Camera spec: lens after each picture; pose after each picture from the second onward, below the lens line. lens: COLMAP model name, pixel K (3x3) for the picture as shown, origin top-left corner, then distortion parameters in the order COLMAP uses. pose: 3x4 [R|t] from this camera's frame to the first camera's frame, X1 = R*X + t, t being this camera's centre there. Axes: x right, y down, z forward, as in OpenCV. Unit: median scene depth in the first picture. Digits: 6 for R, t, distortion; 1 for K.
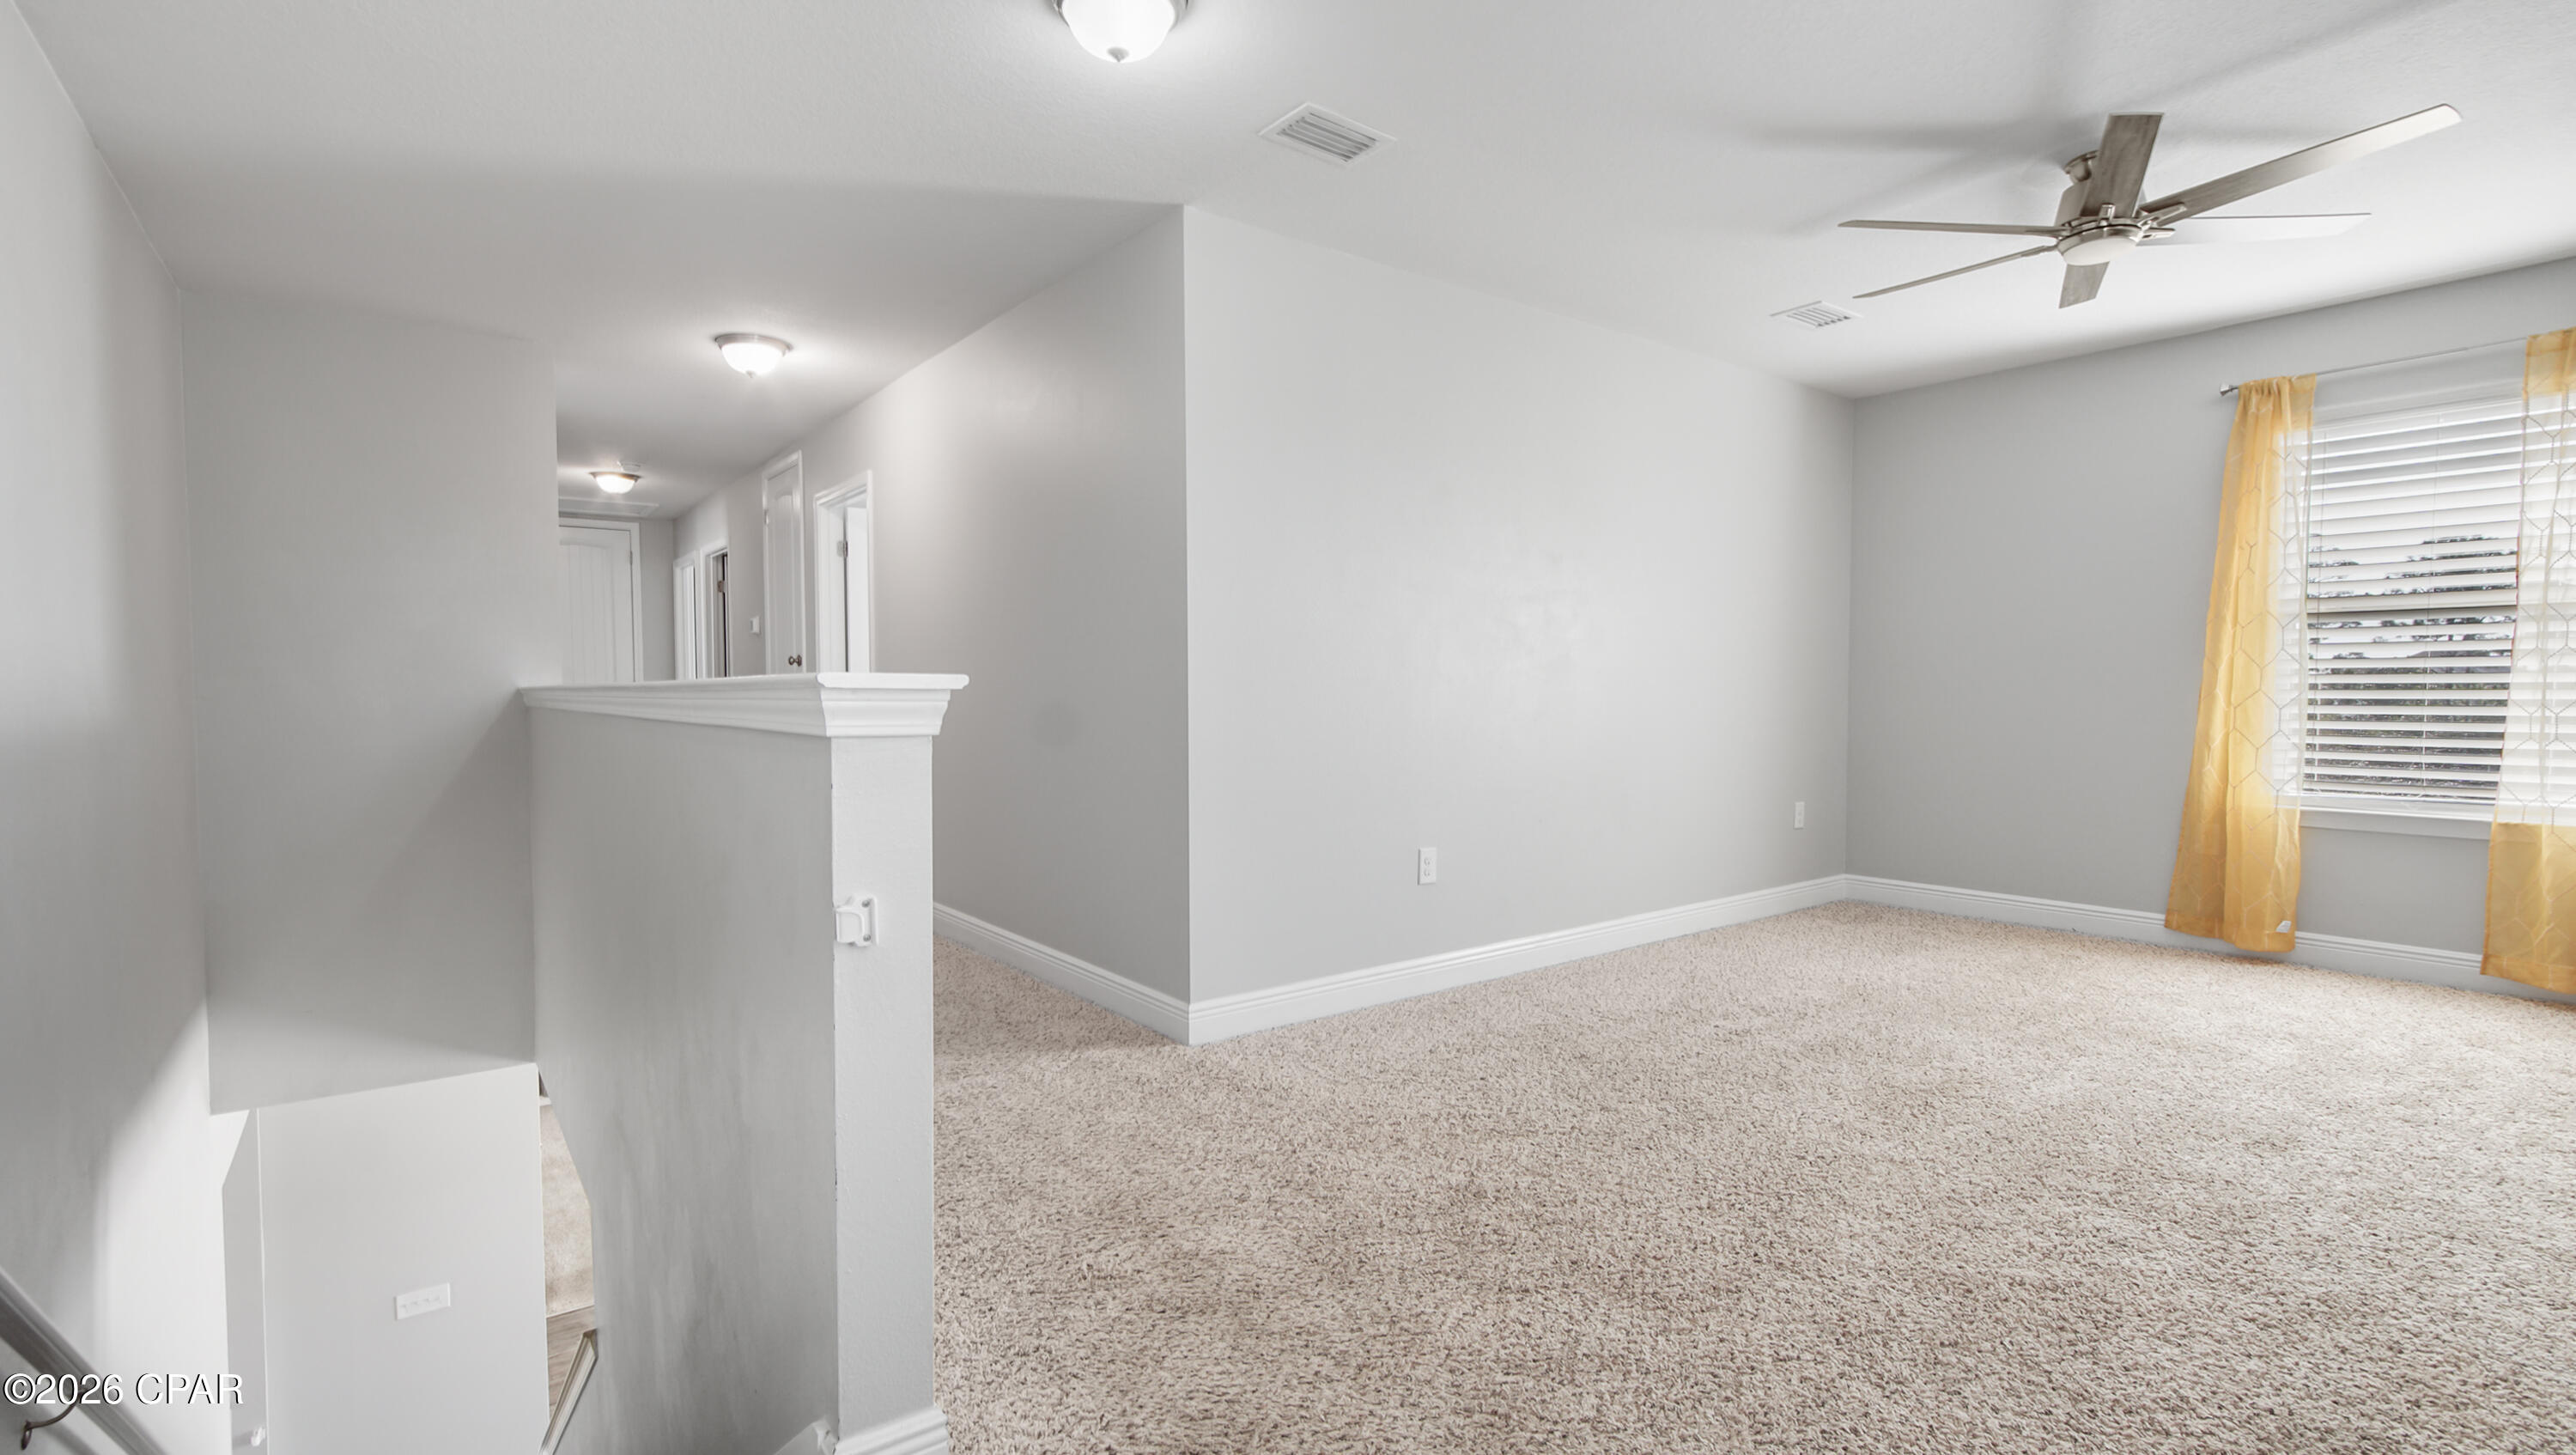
lens RADIAL K [[1149.8, 0, 1299.3], [0, 1149.8, 731.4], [0, 0, 1]] dist [-0.029088, 0.012498]
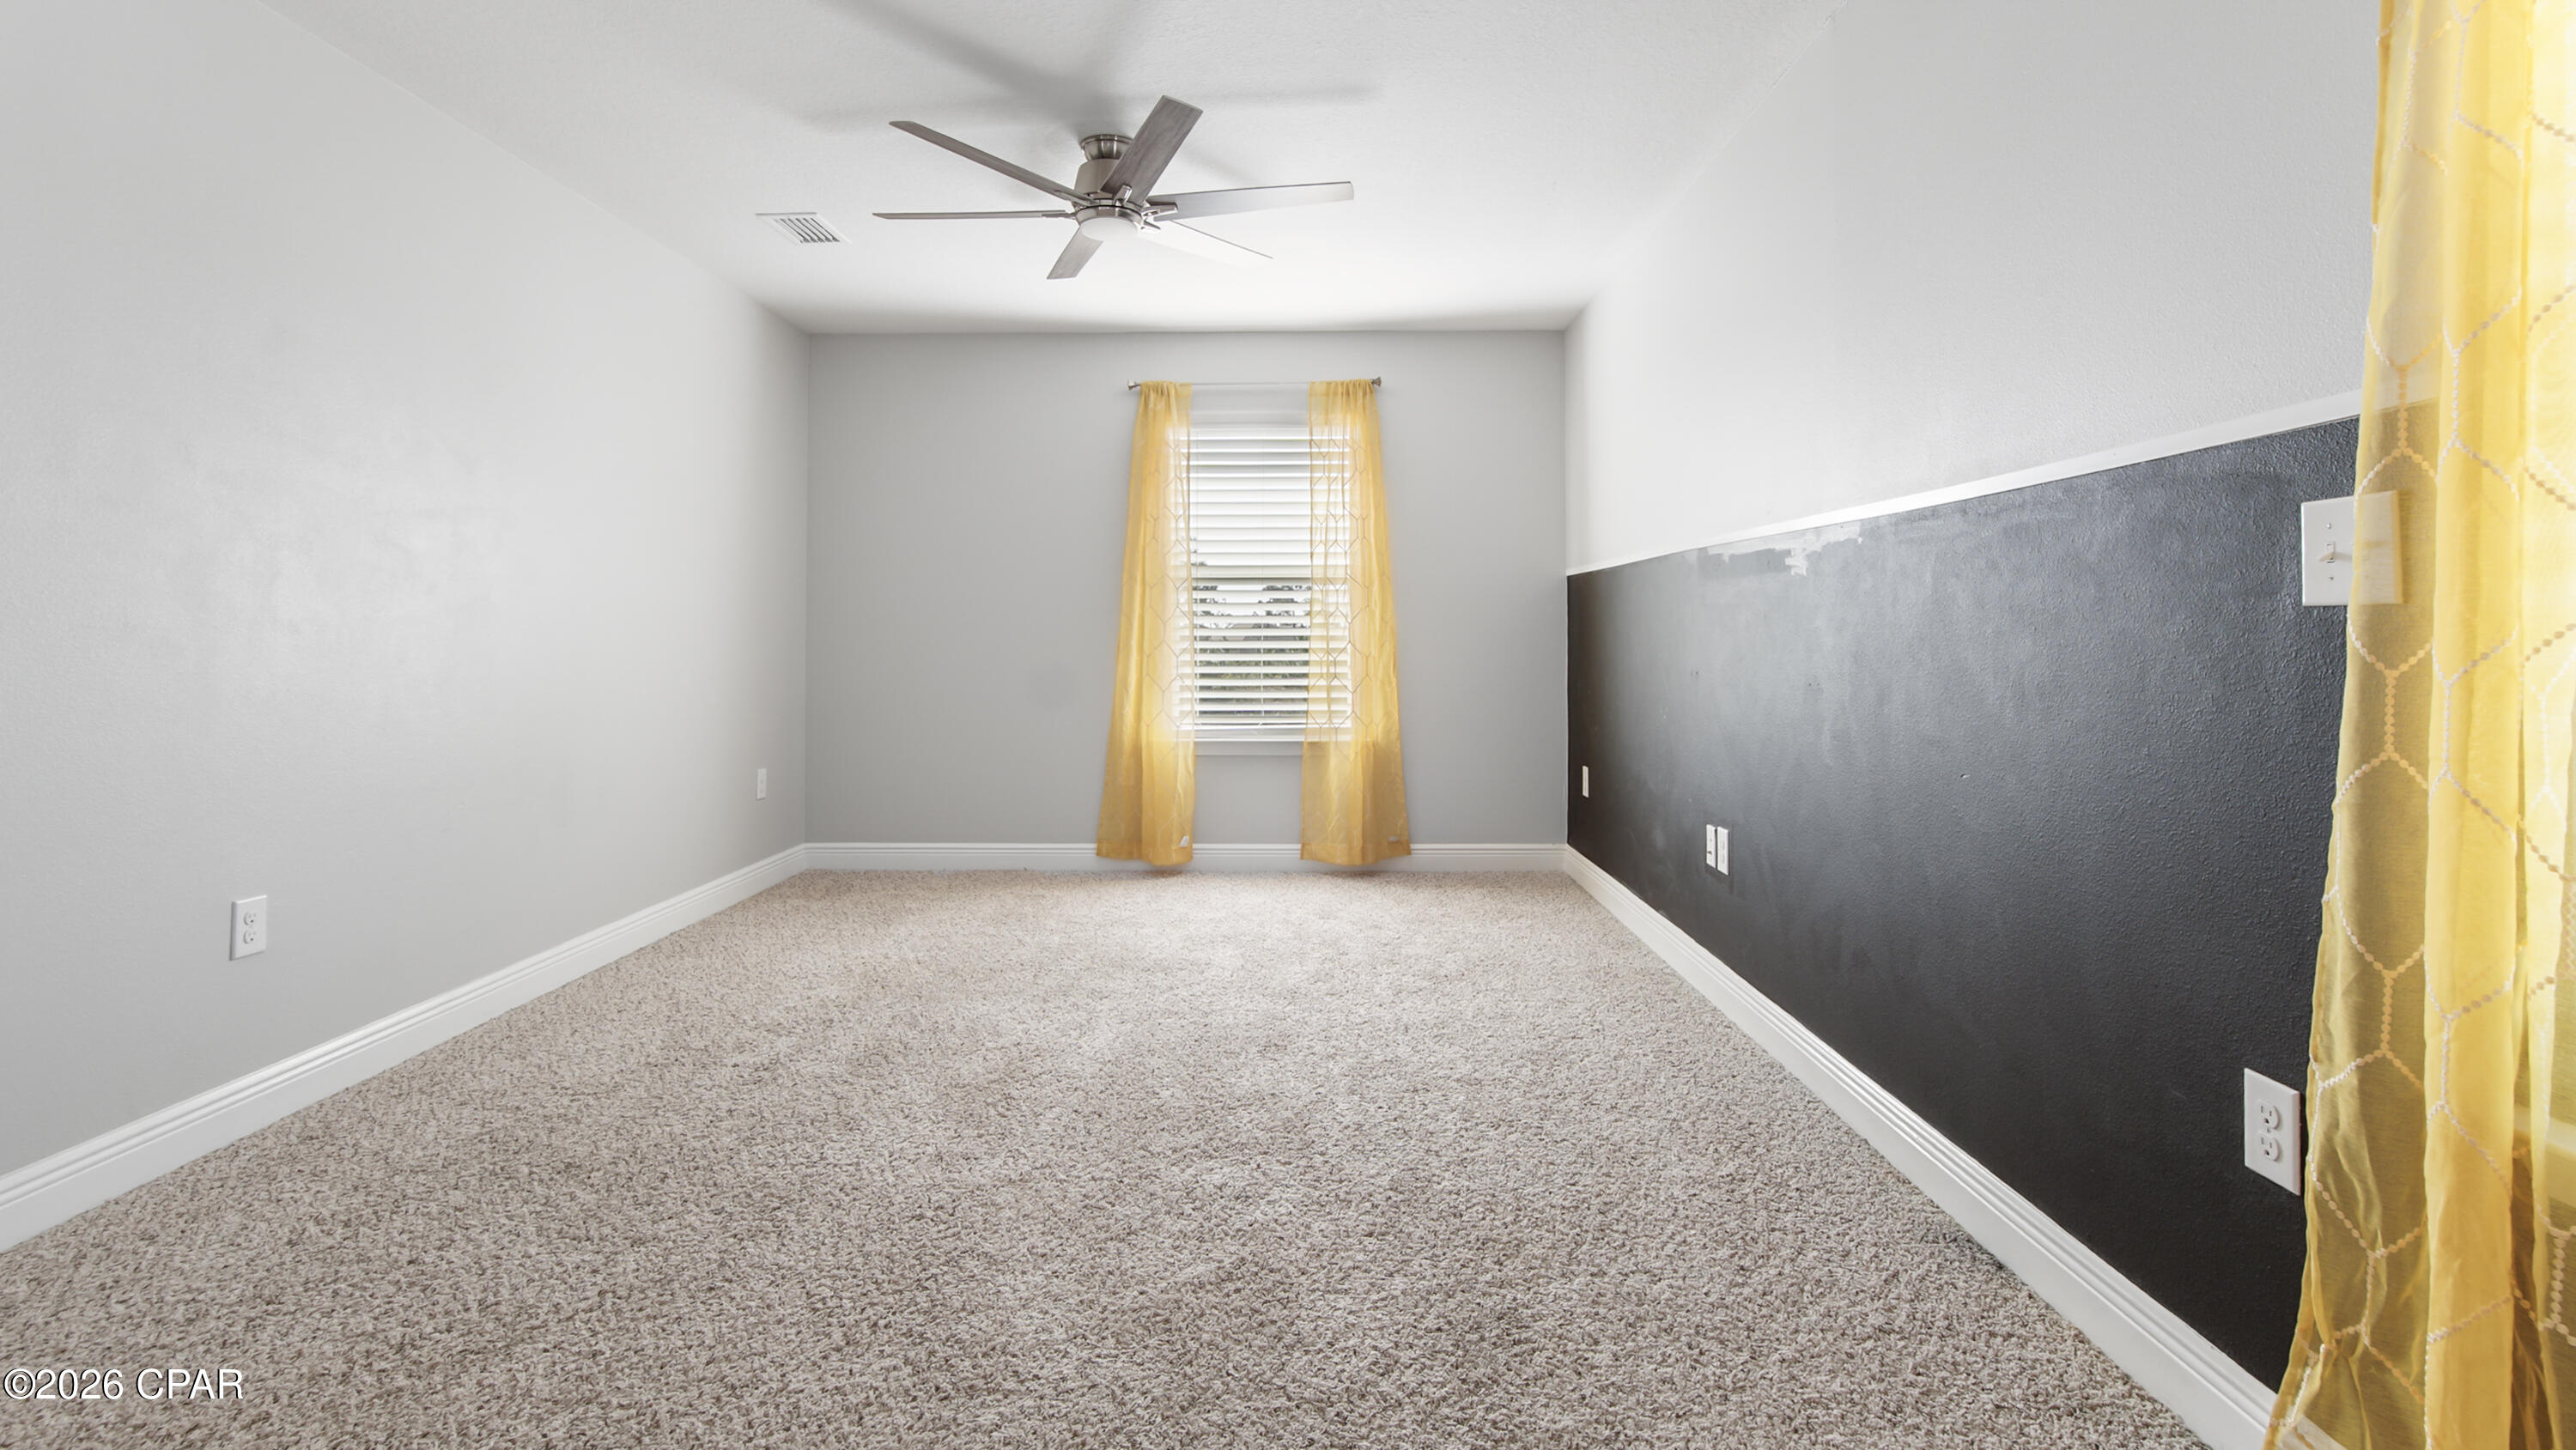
lens RADIAL K [[1188.2, 0, 1288.0], [0, 1188.2, 605.0], [0, 0, 1]] dist [-0.004669, 0.000780]
pose [[0.627040, 0.023110, 0.778644, -0.040789], [0.029646, 0.998128, -0.053499, -0.005404], [-0.778423, 0.056630, 0.625181, 0.157590]]
